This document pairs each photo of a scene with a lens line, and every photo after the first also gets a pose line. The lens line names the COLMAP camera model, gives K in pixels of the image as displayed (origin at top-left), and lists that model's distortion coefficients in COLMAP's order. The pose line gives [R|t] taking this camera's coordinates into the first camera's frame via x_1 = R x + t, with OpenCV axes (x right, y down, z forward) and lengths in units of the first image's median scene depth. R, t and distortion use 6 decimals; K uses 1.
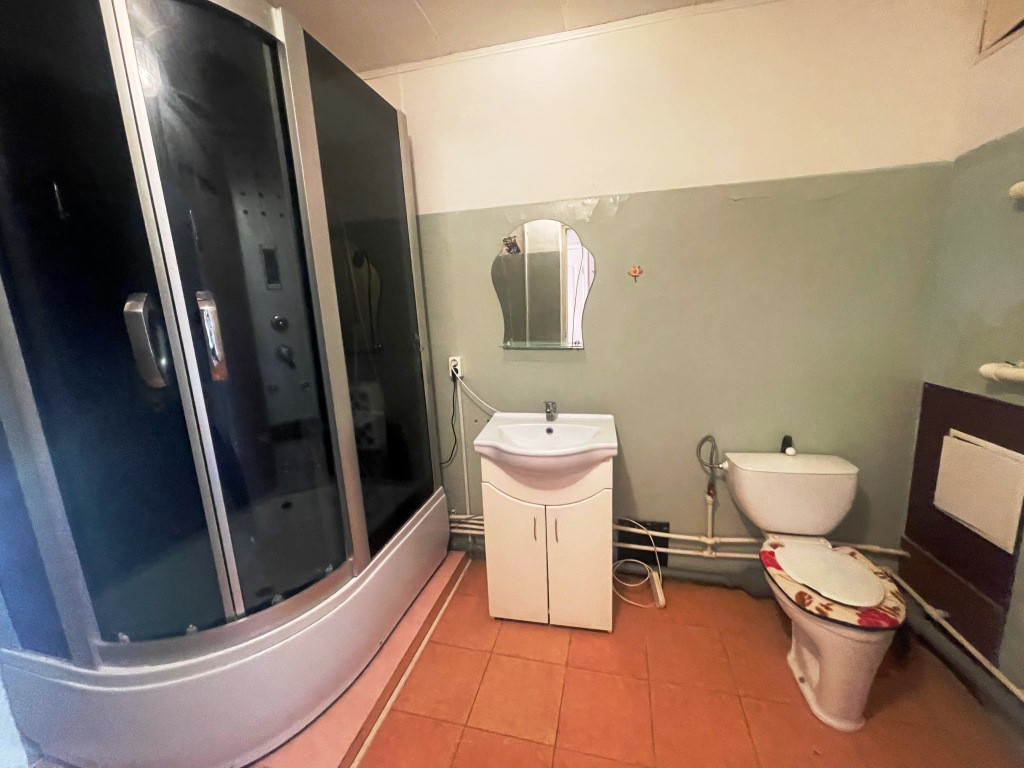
lens RADIAL K [[416.3, 0, 515.0], [0, 416.3, 382.6], [0, 0, 1]] dist [-0.000056, 0.000217]
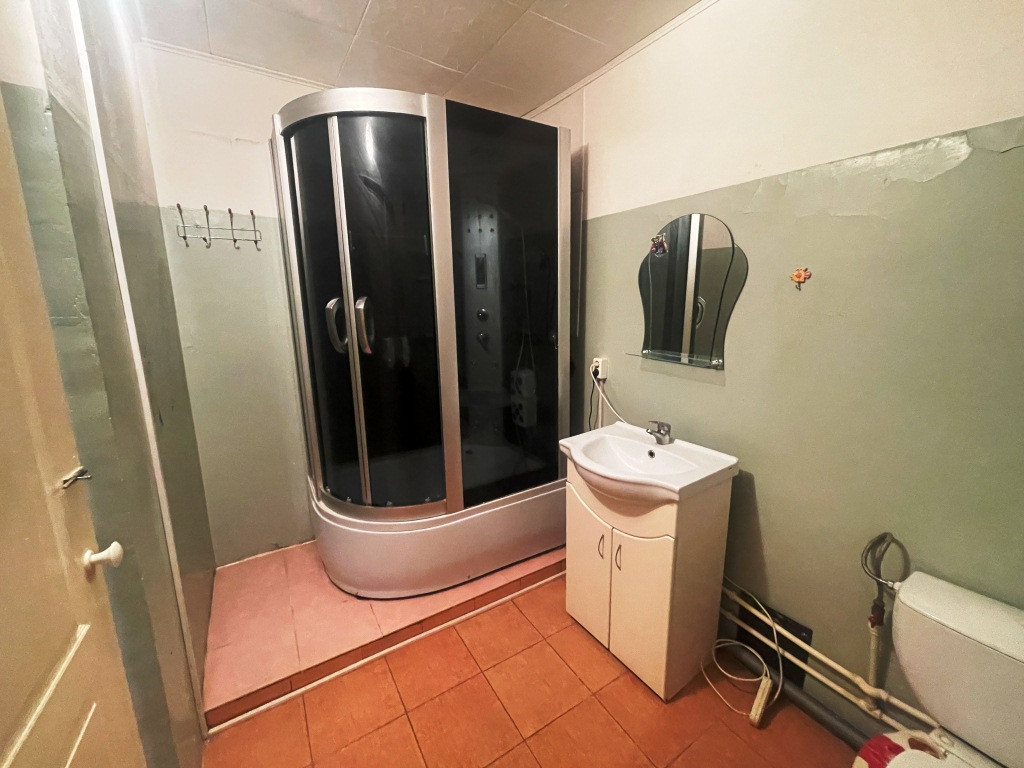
lens RADIAL K [[416.3, 0, 514.6], [0, 416.3, 382.5], [0, 0, 1]] dist [-0.000056, 0.000217]
pose [[0.720133, 0.174090, -0.671641, 0.461565], [-0.151534, 0.984104, 0.092605, -0.076433], [0.677086, 0.035089, 0.735067, 0.135819]]
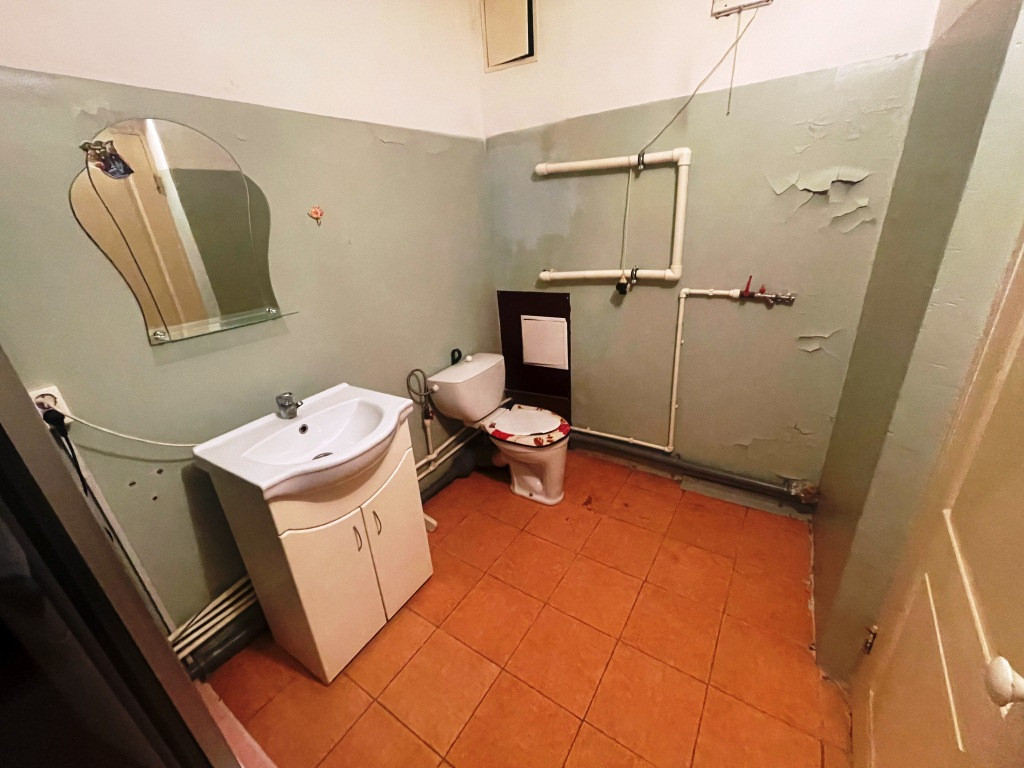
lens RADIAL K [[416.3, 0, 513.1], [0, 416.3, 381.7], [0, 0, 1]] dist [-0.000056, 0.000217]
pose [[0.334821, -0.341149, 0.878358, -0.443590], [0.223930, 0.934263, 0.277503, -0.093700], [-0.915287, 0.103777, 0.389205, 0.350816]]
